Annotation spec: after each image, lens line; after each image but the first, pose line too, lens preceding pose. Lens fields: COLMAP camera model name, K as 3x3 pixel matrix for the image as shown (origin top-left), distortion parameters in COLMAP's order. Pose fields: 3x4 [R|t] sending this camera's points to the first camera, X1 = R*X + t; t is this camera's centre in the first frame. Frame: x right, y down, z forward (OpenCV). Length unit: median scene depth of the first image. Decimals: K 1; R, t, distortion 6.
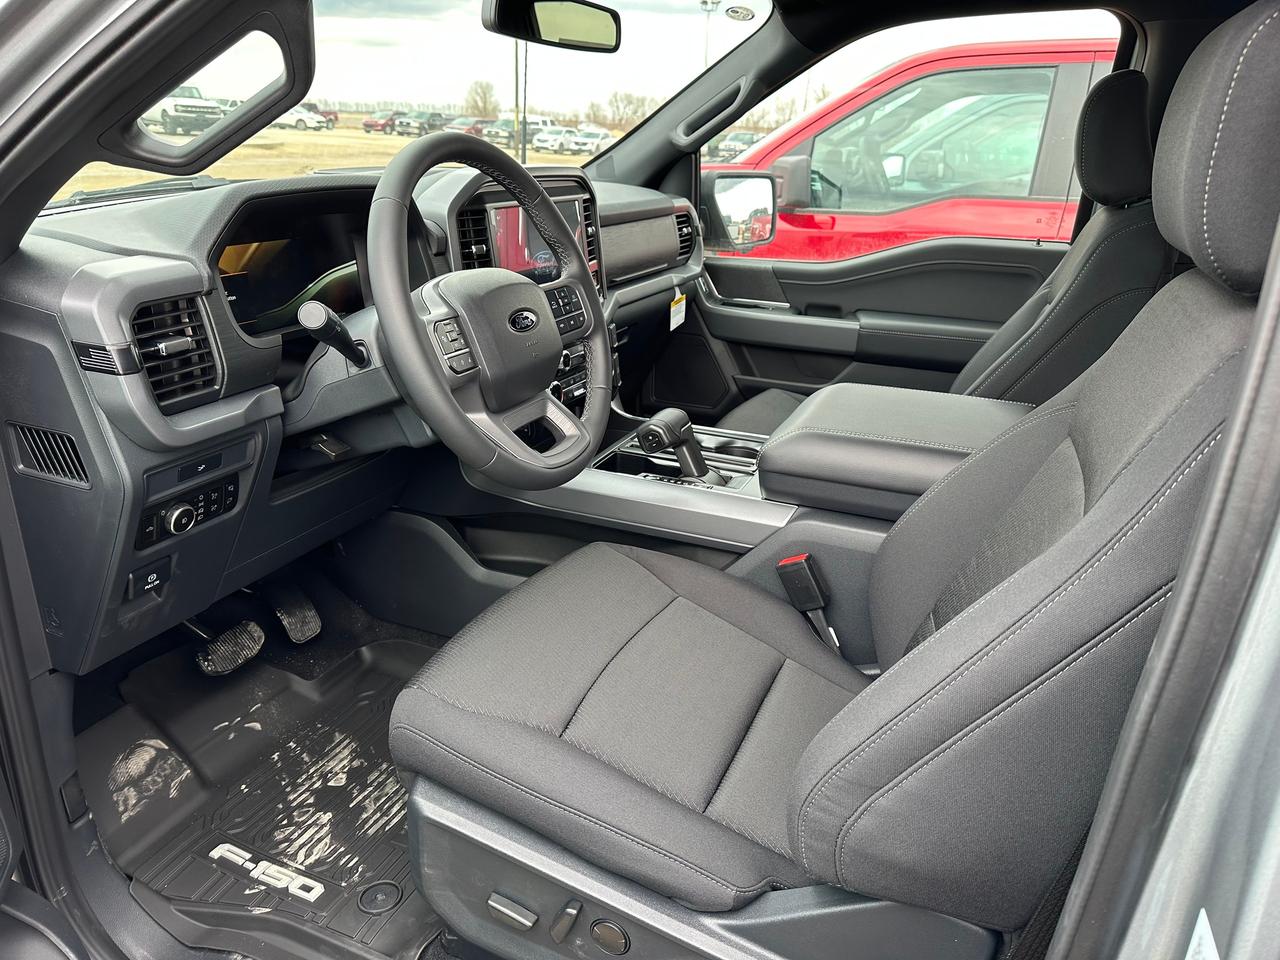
lens RADIAL K [[901.1, 0, 640.0], [0, 901.1, 480.0], [0, 0, 1]] dist [0.049870, -0.086806]
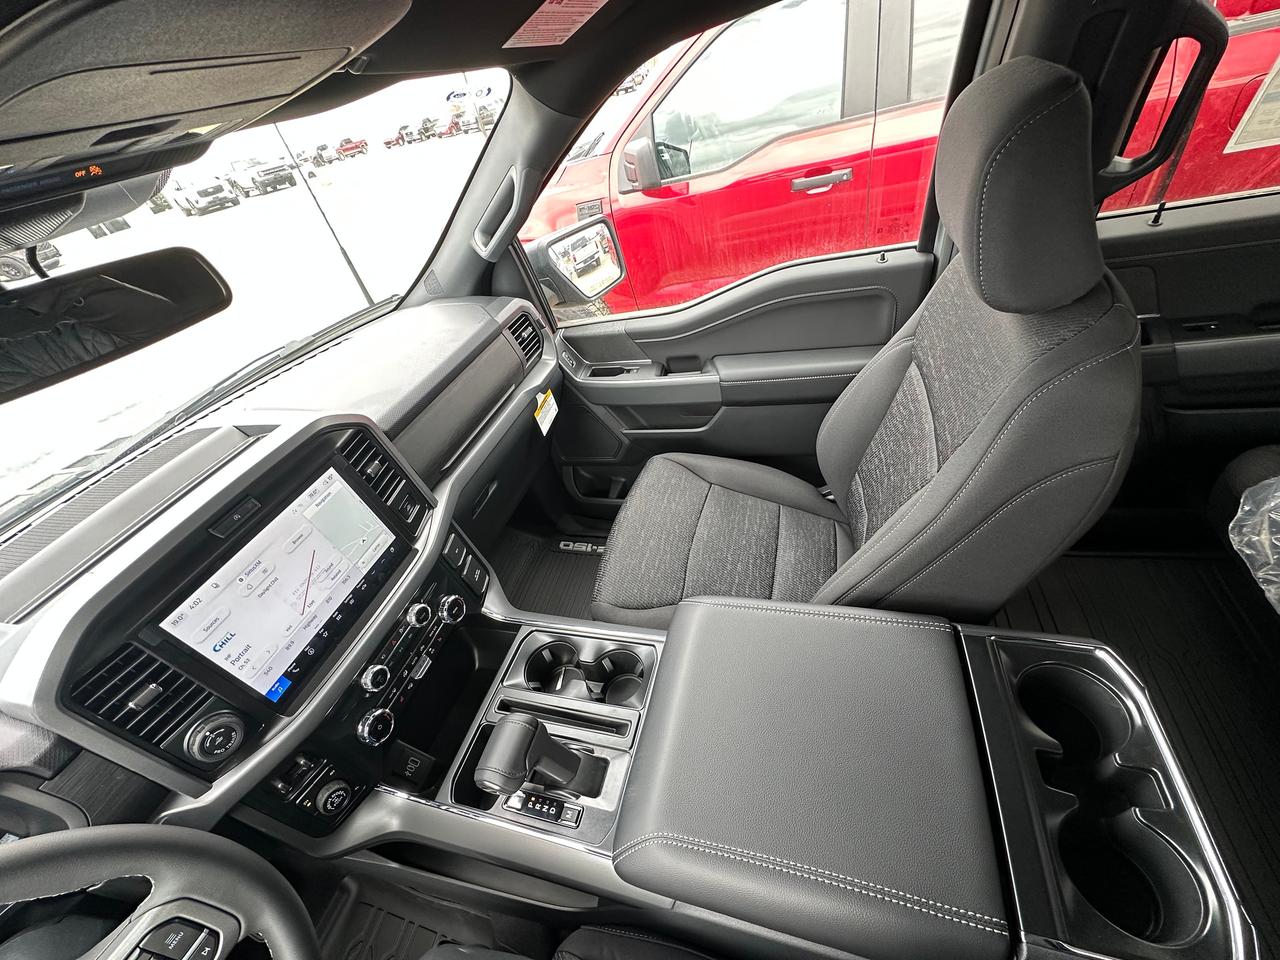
lens RADIAL K [[519.6, 0, 640.0], [0, 519.6, 480.0], [0, 0, 1]] dist [0.001012, 0.000116]
pose [[0.958083, -0.279833, -0.061405, 0.157140], [0.285603, 0.916057, 0.281552, -0.249231], [-0.022537, -0.287287, 0.957579, 0.399661]]
